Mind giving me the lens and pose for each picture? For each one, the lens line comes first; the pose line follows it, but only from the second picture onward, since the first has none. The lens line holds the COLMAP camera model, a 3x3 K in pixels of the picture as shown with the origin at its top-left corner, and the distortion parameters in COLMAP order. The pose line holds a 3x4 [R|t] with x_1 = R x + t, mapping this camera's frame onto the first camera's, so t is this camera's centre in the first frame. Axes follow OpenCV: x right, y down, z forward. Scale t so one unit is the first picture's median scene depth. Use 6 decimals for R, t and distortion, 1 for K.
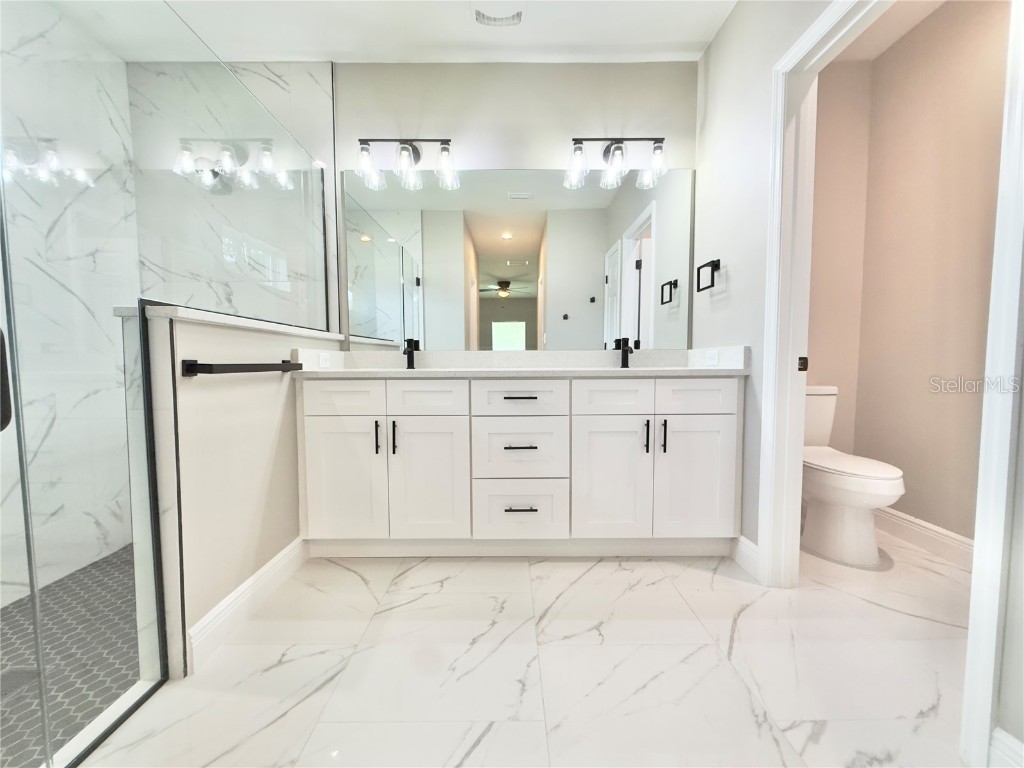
lens RADIAL K [[407.9, 0, 509.5], [0, 407.9, 385.8], [0, 0, 1]] dist [-0.001003, 0.000383]
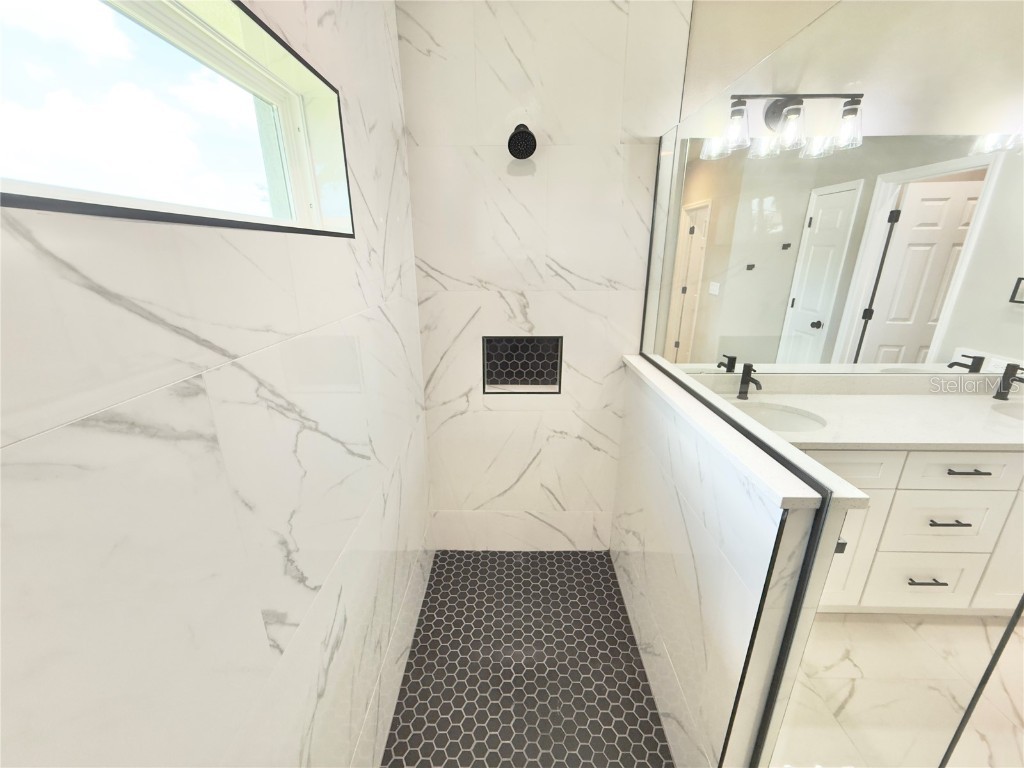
lens RADIAL K [[407.9, 0, 509.5], [0, 407.9, 385.8], [0, 0, 1]] dist [-0.001003, 0.000383]
pose [[0.999733, 0.007016, -0.022028, -0.774265], [-0.001305, 0.968438, 0.249252, -0.303527], [0.023081, -0.249157, 0.968188, 0.183073]]
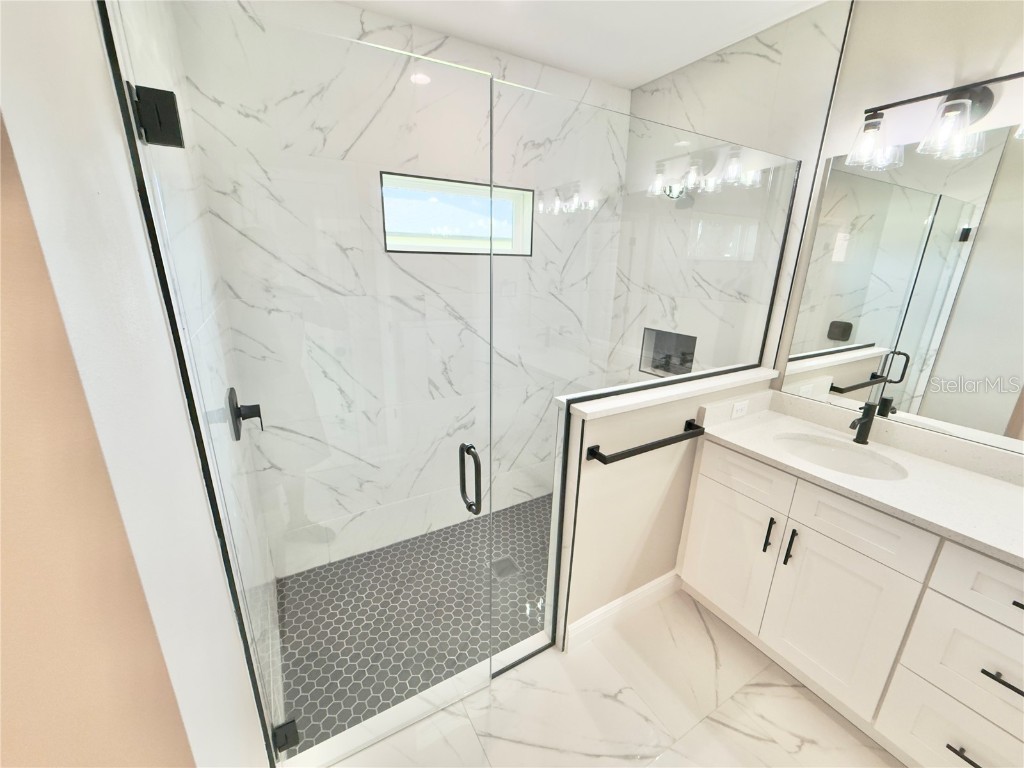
lens RADIAL K [[407.9, 0, 509.5], [0, 407.9, 385.8], [0, 0, 1]] dist [-0.001003, 0.000383]
pose [[0.496801, 0.264886, -0.826453, 0.022891], [-0.074992, 0.961824, 0.263193, -0.307286], [0.864618, -0.068777, 0.497700, 0.113705]]
